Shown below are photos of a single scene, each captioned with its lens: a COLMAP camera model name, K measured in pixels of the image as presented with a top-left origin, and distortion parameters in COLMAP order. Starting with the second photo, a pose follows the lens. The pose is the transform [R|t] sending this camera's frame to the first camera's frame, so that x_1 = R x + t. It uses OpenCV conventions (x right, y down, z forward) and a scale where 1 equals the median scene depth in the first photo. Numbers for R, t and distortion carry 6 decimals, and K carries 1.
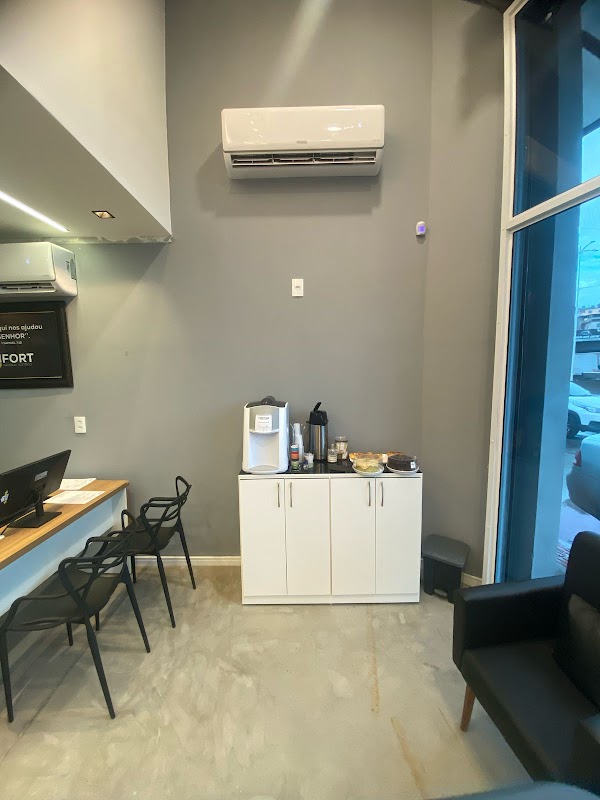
lens RADIAL K [[321.0, 0, 300.0], [0, 321.0, 400.0], [0, 0, 1]] dist [0.015233, -0.000078]
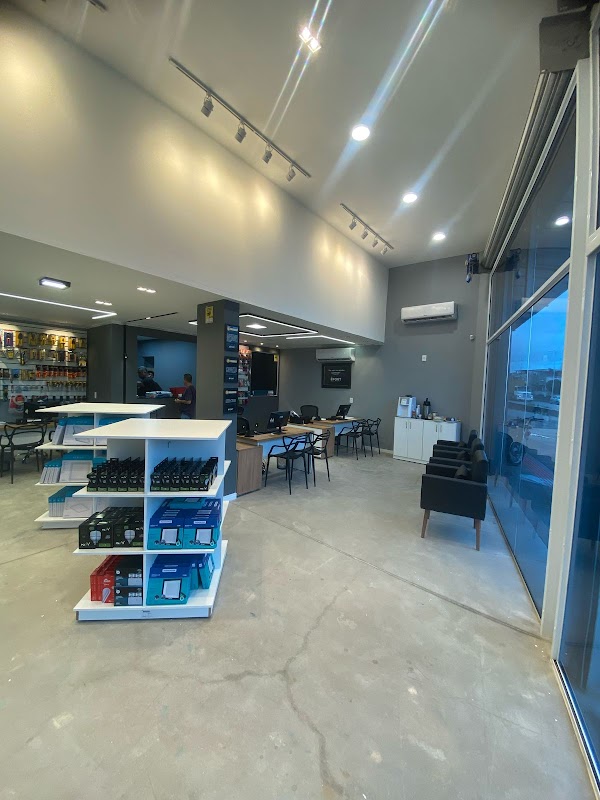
lens RADIAL K [[321.0, 0, 300.0], [0, 321.0, 400.0], [0, 0, 1]] dist [0.015233, -0.000078]
pose [[0.804907, 0.072321, -0.588977, 0.892412], [-0.109084, 0.993664, -0.027062, 0.241138], [0.583288, 0.086030, 0.807697, -2.108262]]
